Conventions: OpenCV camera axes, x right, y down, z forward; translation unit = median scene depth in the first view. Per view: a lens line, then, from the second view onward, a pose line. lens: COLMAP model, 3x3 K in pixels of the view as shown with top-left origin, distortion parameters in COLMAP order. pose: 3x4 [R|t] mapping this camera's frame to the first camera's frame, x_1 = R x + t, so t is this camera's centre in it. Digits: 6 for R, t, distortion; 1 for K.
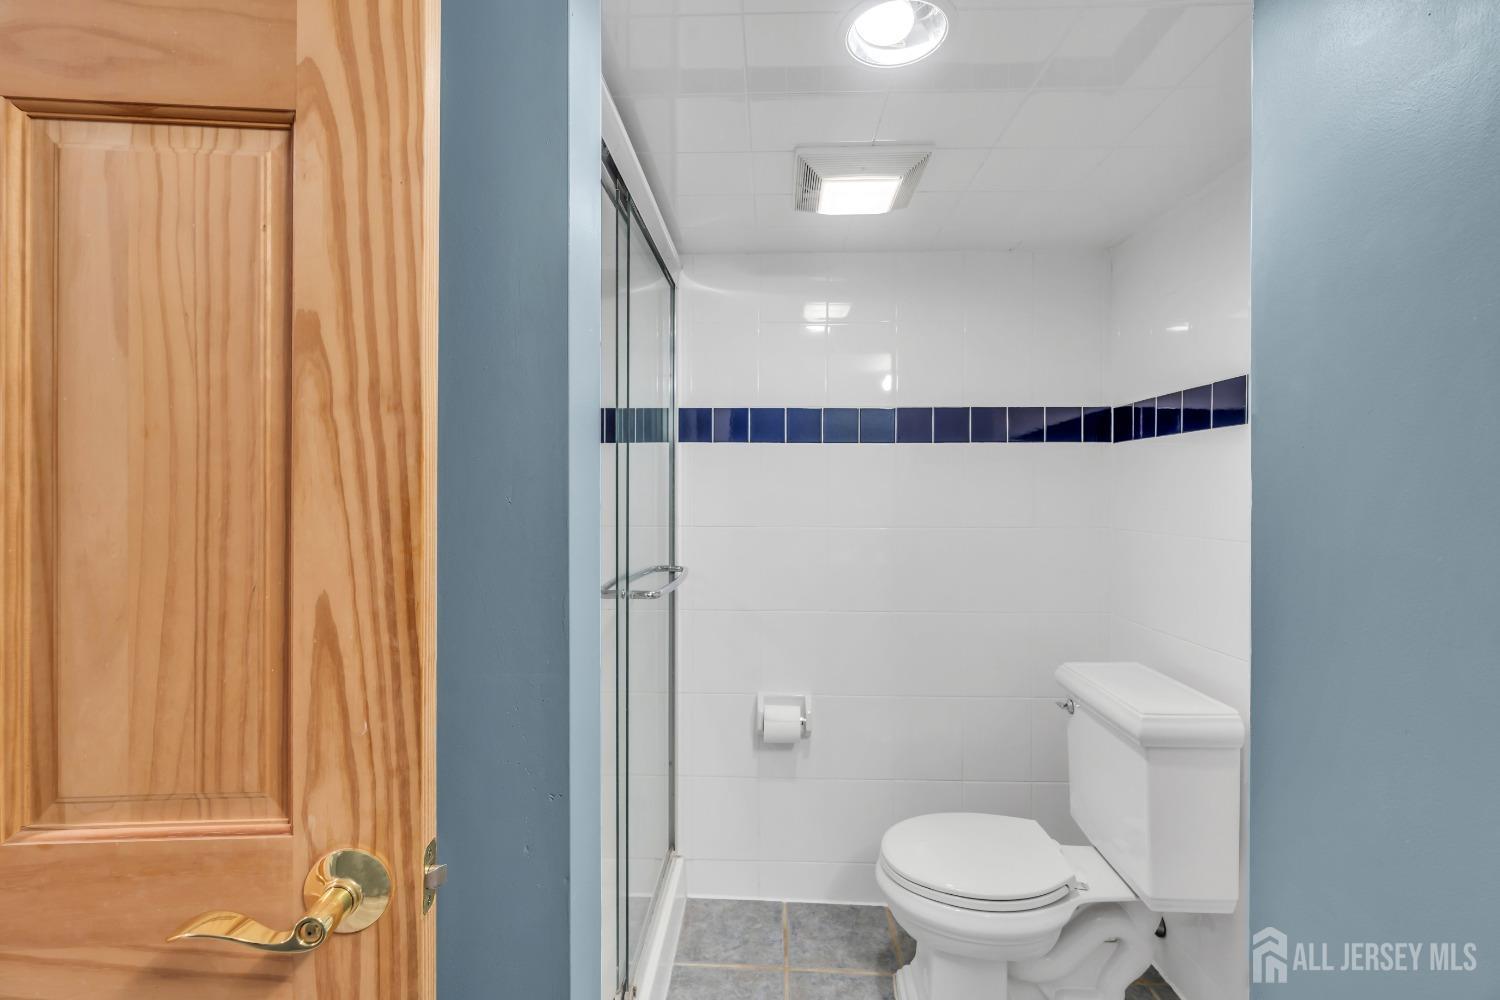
lens RADIAL K [[671.0, 0, 750.8], [0, 671.0, 492.6], [0, 0, 1]] dist [-0.010260, 0.000926]
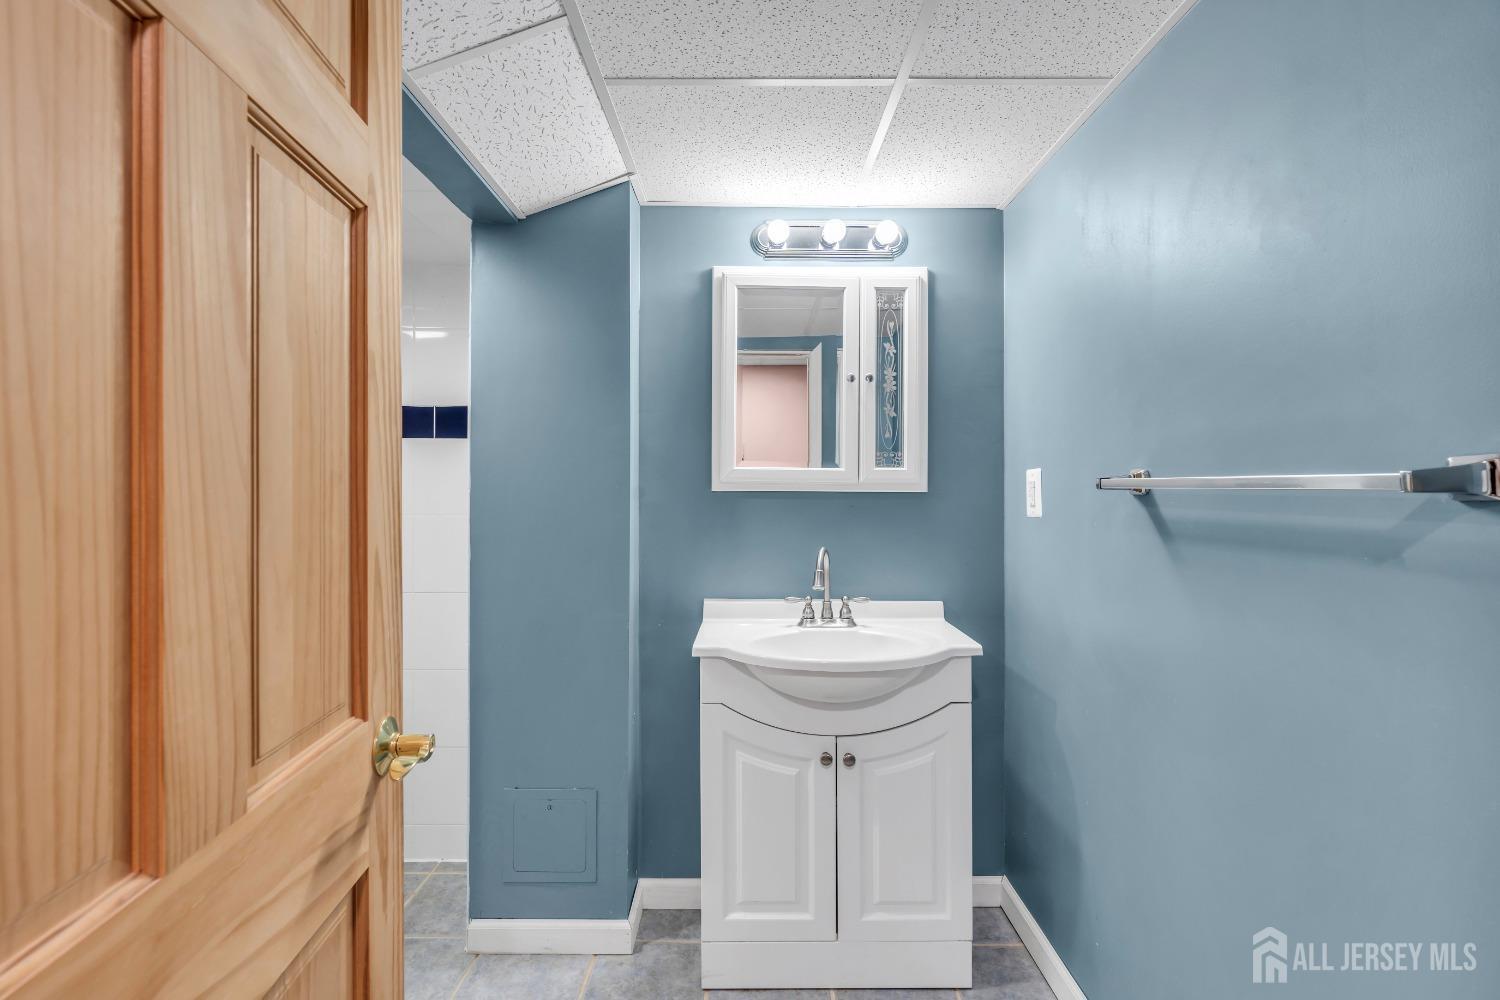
lens RADIAL K [[671.0, 0, 750.8], [0, 671.0, 492.6], [0, 0, 1]] dist [-0.010260, 0.000926]
pose [[-0.036099, 0.002676, 0.999345, -2.092650], [-0.023294, 0.999722, -0.003518, 0.019316], [-0.999077, -0.023406, -0.036027, 0.254004]]
